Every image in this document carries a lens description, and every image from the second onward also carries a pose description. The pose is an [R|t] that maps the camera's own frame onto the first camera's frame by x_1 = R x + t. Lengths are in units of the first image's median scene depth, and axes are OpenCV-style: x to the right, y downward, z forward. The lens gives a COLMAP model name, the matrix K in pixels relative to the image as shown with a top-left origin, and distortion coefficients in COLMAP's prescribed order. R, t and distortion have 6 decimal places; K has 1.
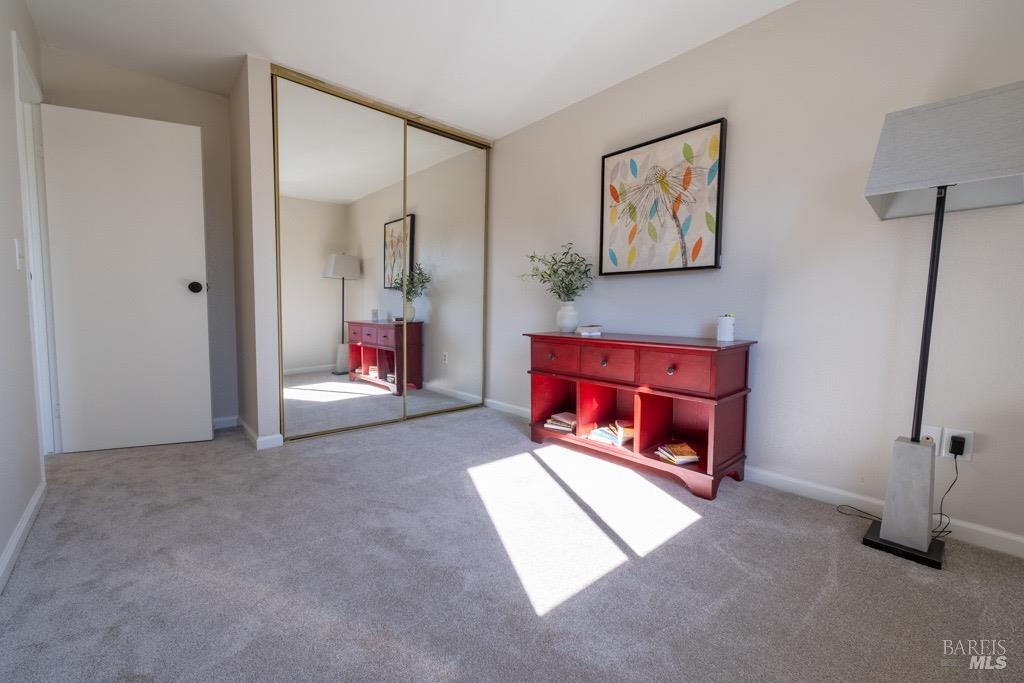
lens RADIAL K [[428.7, 0, 511.6], [0, 428.7, 337.5], [0, 0, 1]] dist [-0.002268, 0.001230]
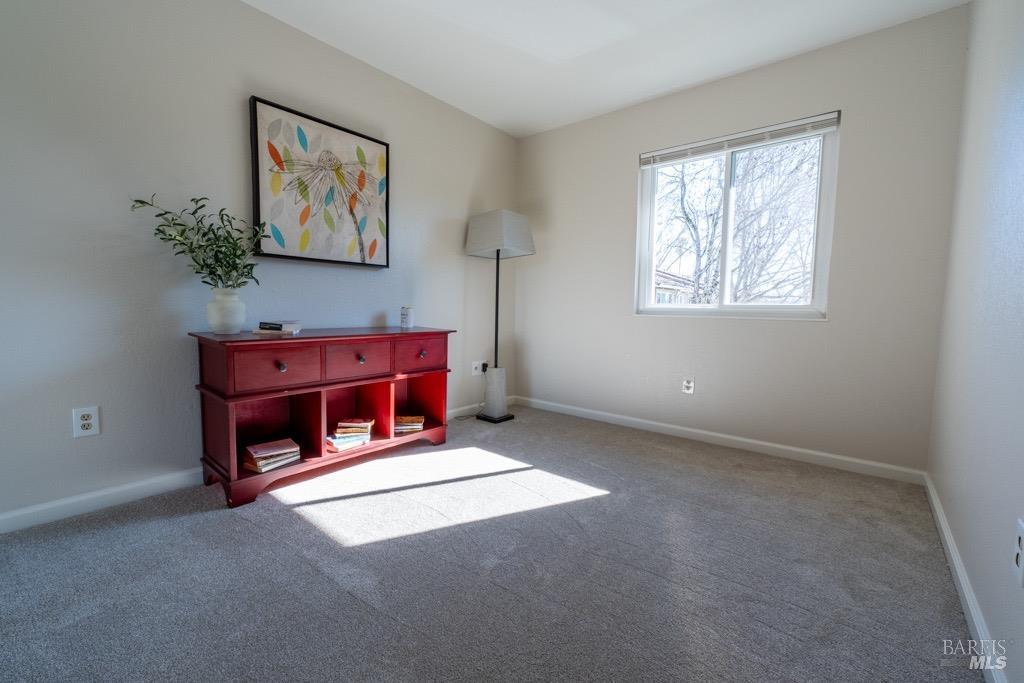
lens RADIAL K [[428.7, 0, 513.9], [0, 428.7, 338.5], [0, 0, 1]] dist [-0.002268, 0.001230]
pose [[-0.156669, -0.085437, 0.983949, -0.719637], [0.046406, 0.994514, 0.093743, -0.056814], [-0.986560, 0.060347, -0.151844, 0.782399]]
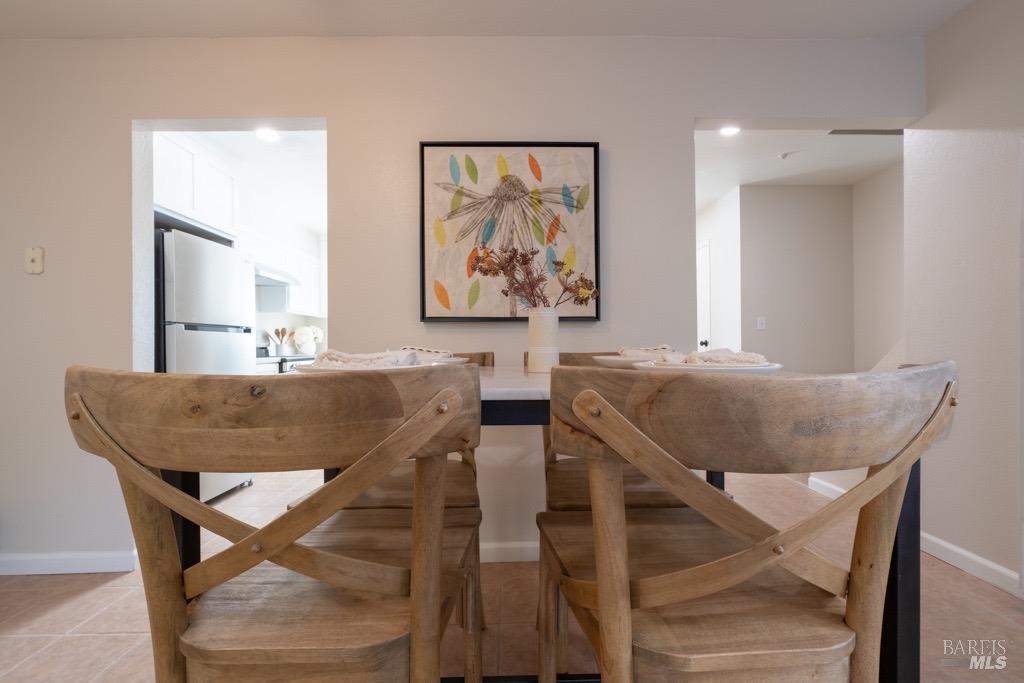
lens RADIAL K [[428.7, 0, 514.7], [0, 428.7, 341.5], [0, 0, 1]] dist [-0.002268, 0.001230]
pose [[0.652159, 0.001863, 0.758080, -0.219769], [0.058311, 0.996911, -0.052613, -0.081262], [-0.755836, 0.078517, 0.650036, 0.546018]]
